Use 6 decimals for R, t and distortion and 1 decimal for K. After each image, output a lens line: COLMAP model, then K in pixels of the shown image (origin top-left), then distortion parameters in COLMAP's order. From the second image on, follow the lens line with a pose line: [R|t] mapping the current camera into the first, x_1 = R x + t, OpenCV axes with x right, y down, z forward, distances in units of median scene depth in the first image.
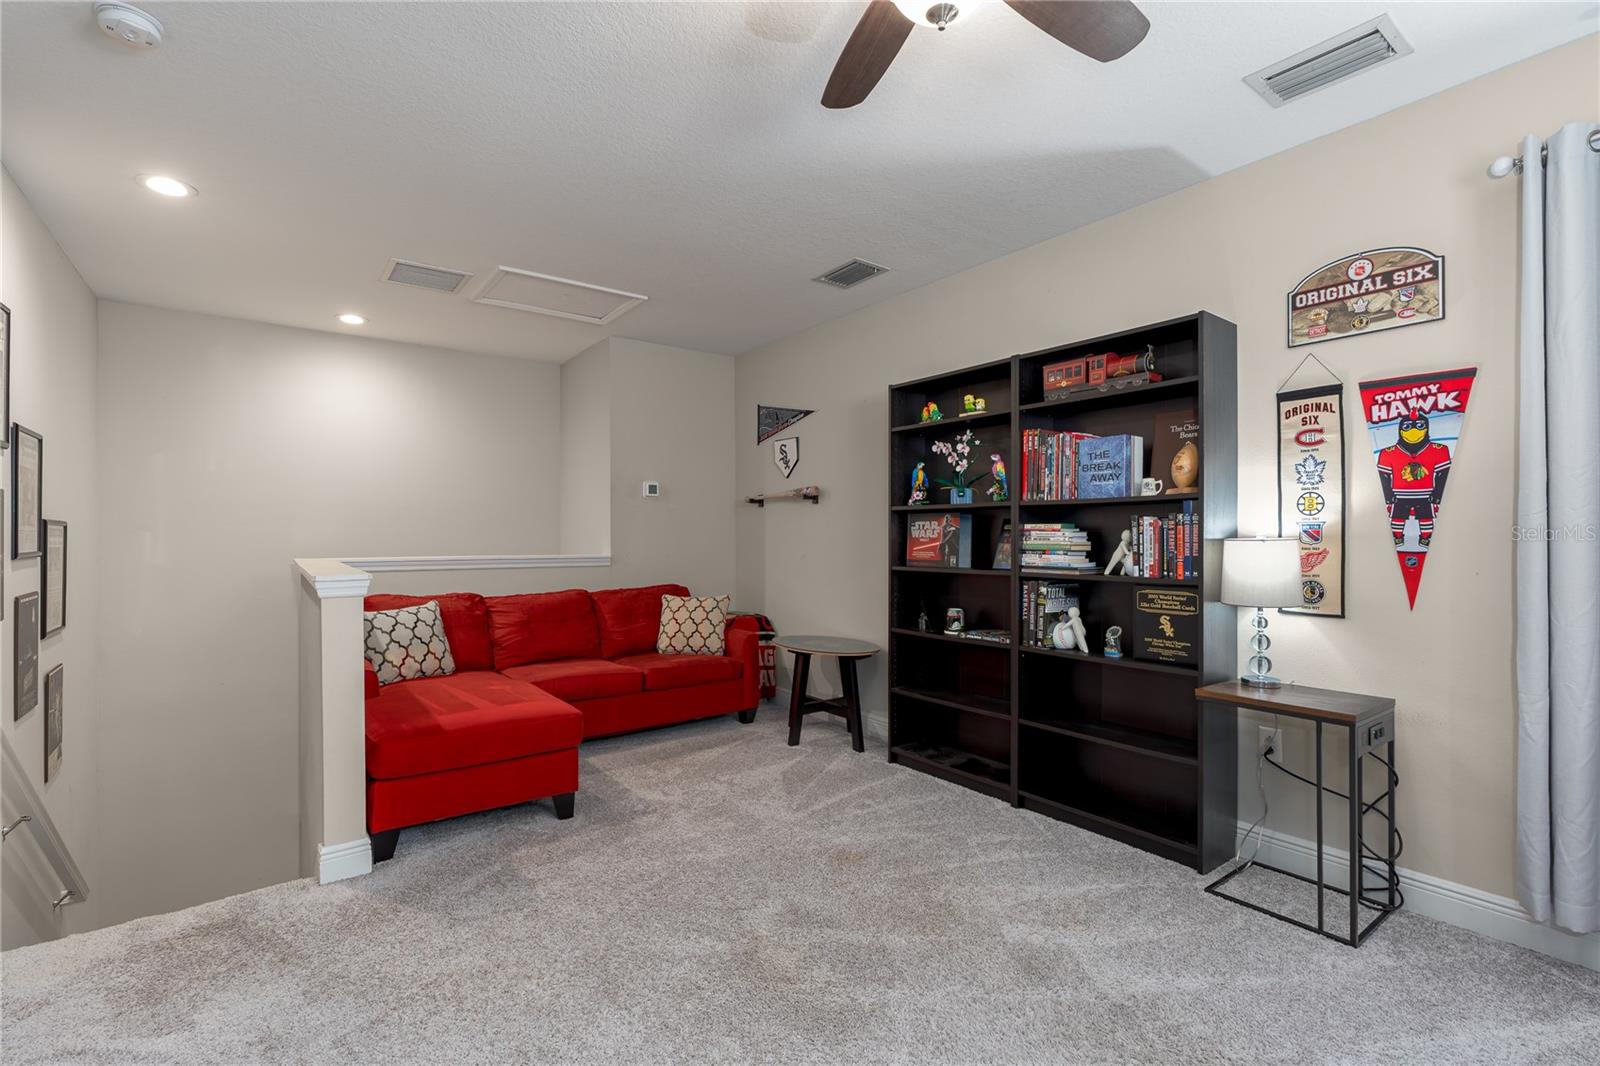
lens RADIAL K [[713.9, 0, 802.3], [0, 713.9, 534.5], [0, 0, 1]] dist [-0.005121, 0.001049]
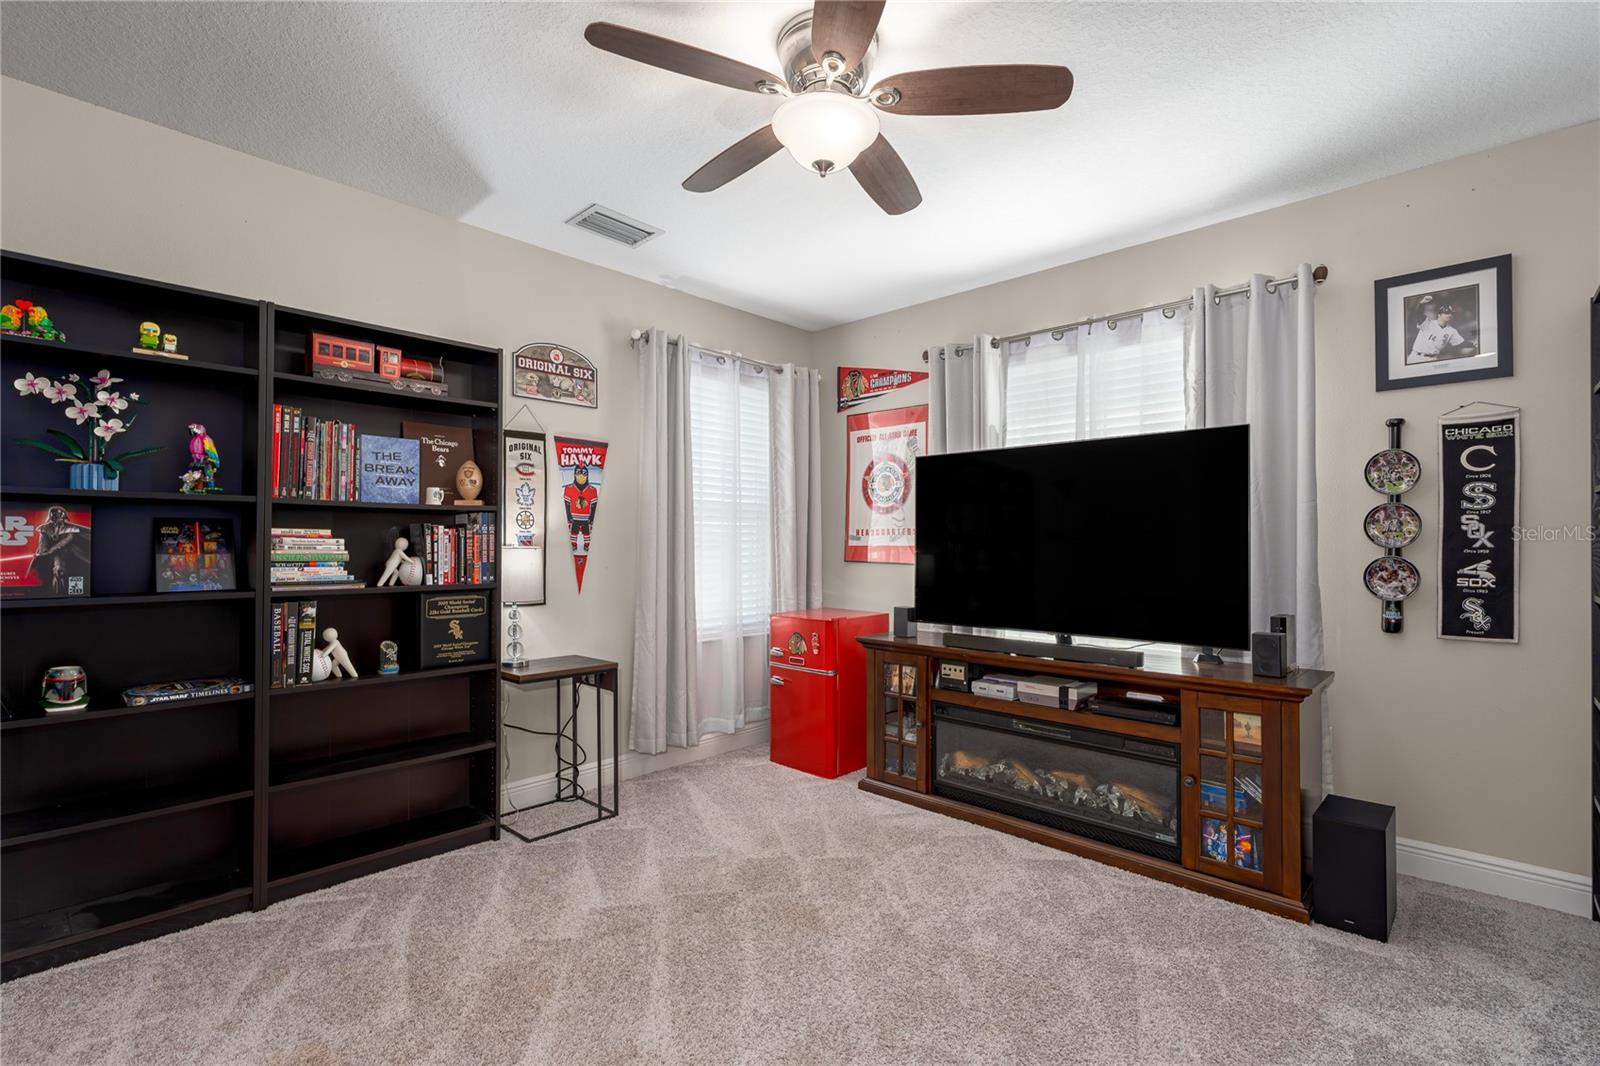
lens RADIAL K [[713.9, 0, 802.1], [0, 713.9, 537.5], [0, 0, 1]] dist [-0.005121, 0.001049]
pose [[-0.161137, 0.011070, 0.986870, -0.593137], [-0.005399, 0.999912, -0.012098, 0.001758], [-0.986917, -0.007277, -0.161063, 0.640570]]
